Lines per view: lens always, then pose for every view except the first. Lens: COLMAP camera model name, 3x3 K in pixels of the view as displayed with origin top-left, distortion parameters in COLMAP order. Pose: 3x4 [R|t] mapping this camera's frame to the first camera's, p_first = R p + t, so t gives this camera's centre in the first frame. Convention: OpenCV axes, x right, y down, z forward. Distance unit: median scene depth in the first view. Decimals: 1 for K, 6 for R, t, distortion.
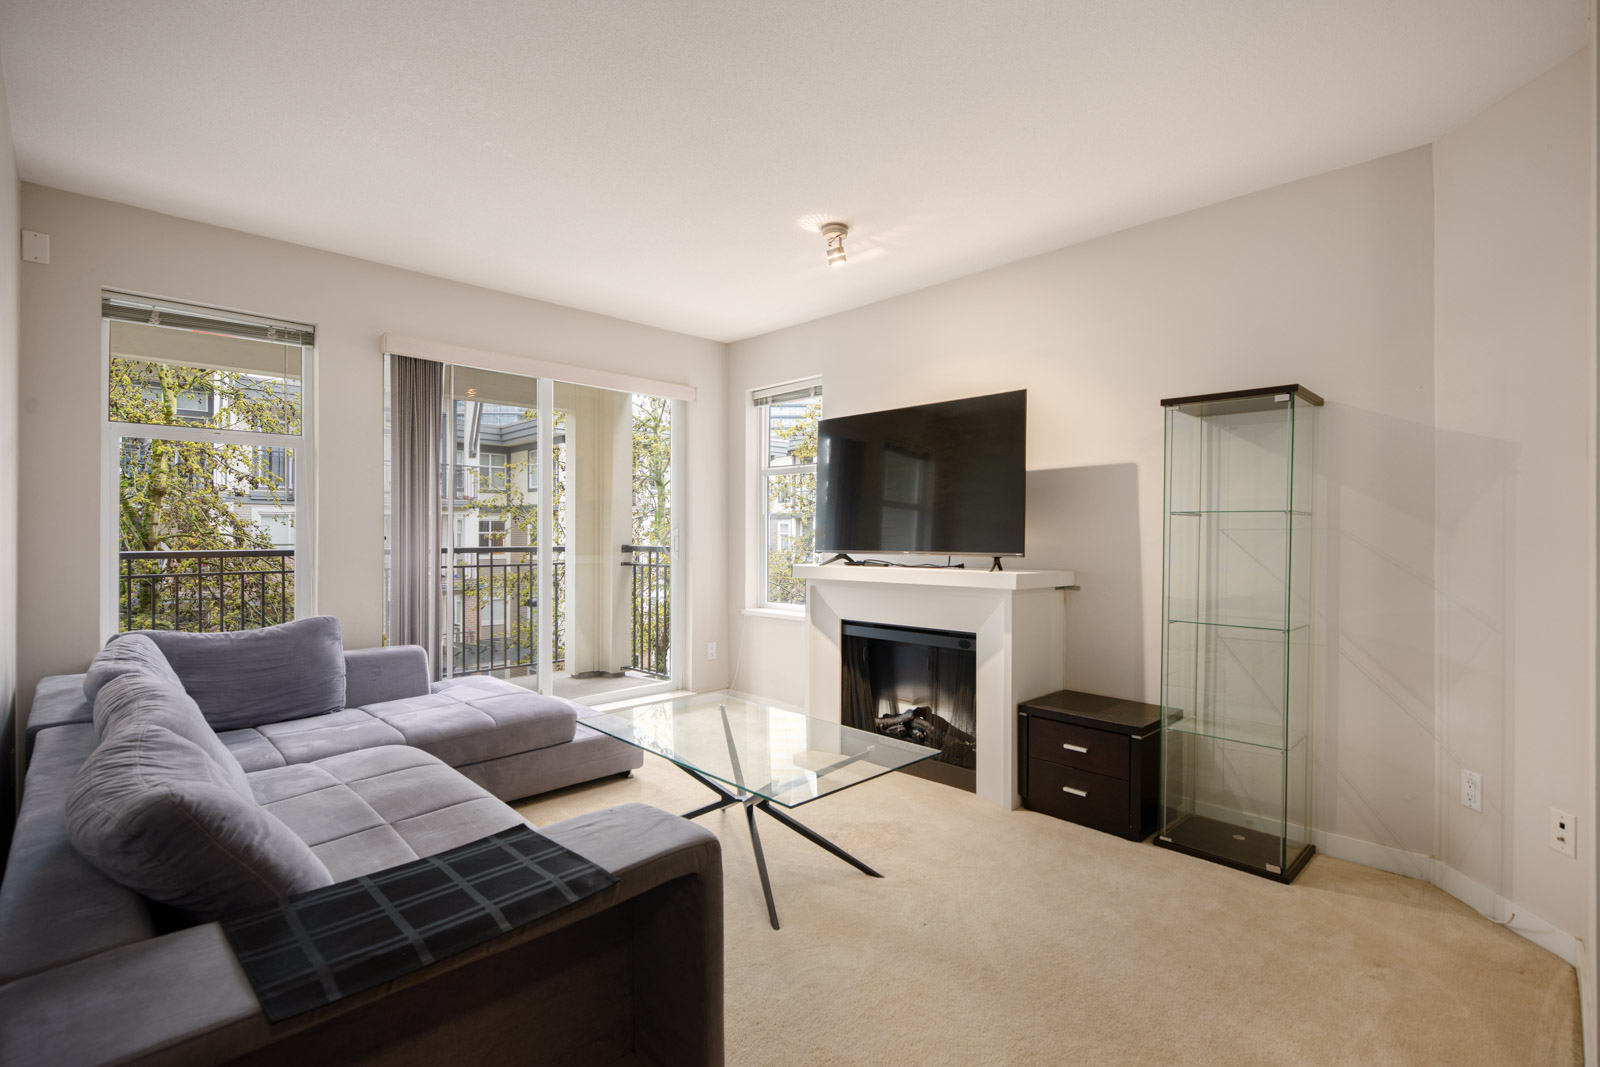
lens RADIAL K [[759.1, 0, 809.7], [0, 759.1, 534.2], [0, 0, 1]] dist [0.009722, -0.000405]
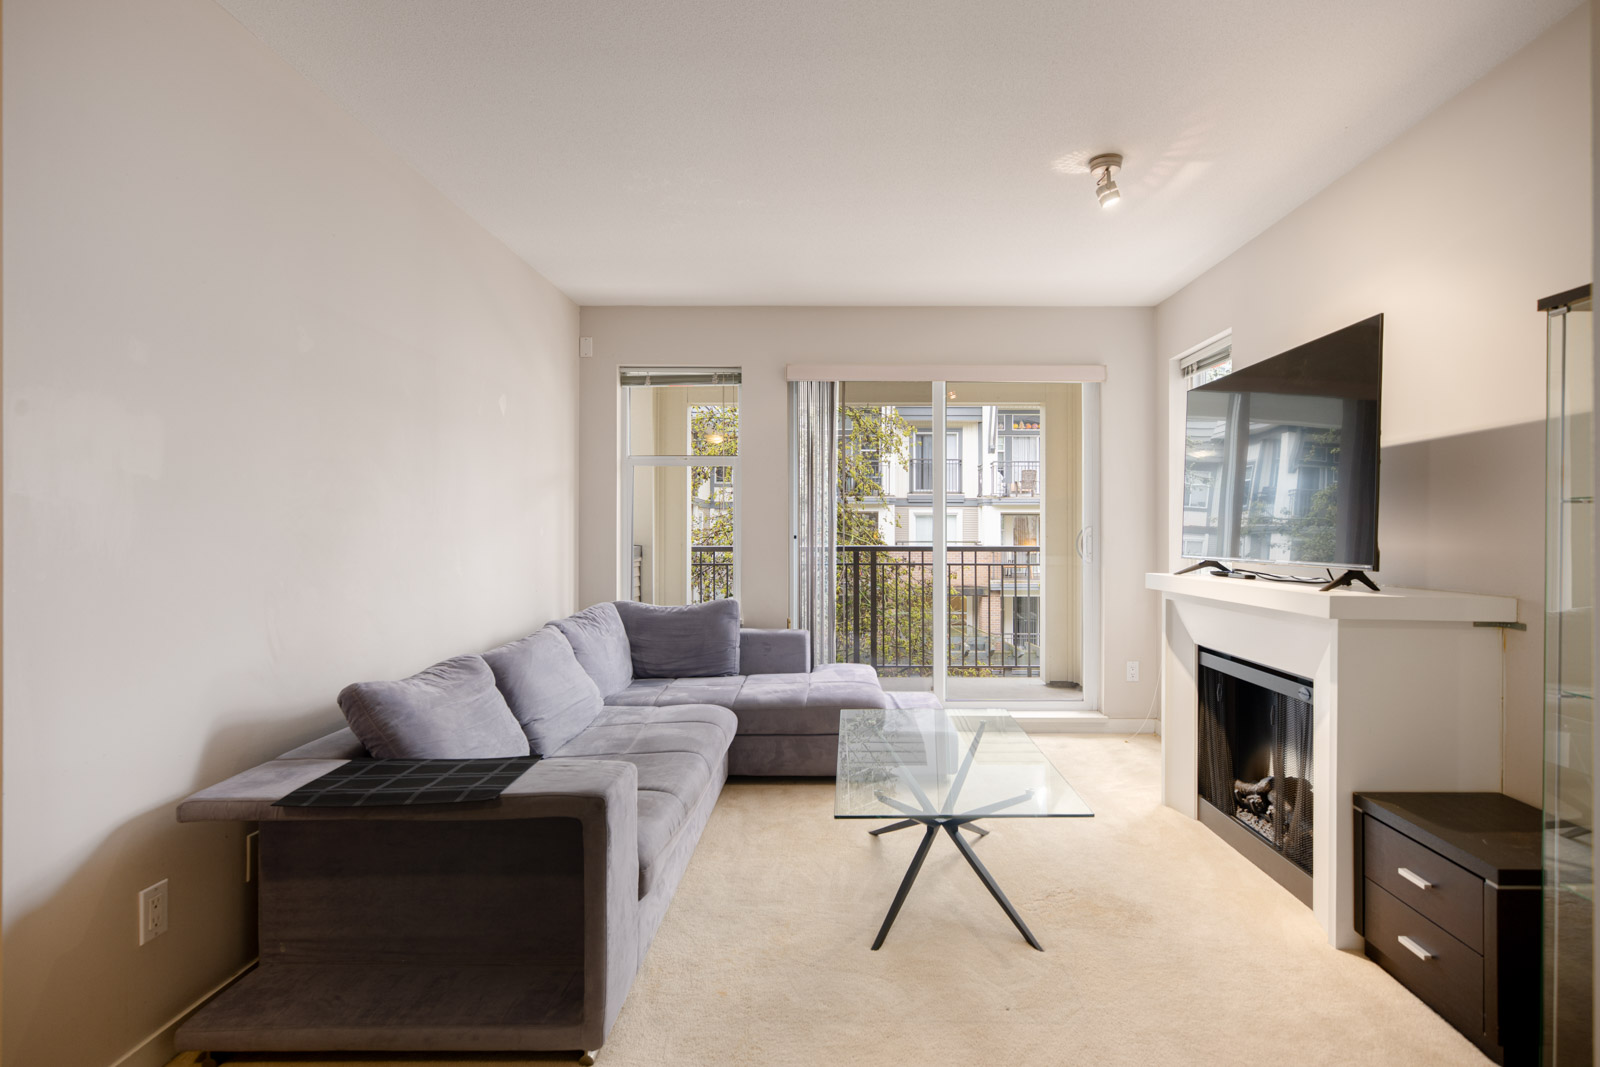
lens RADIAL K [[825.3, 0, 806.1], [0, 825.3, 532.4], [0, 0, 1]] dist [0.006194, 0.000267]
pose [[0.695635, 0.000482, -0.718395, 0.440745], [-0.000117, 1.000000, 0.000557, -0.003521], [0.718395, -0.000303, 0.695635, 0.148293]]
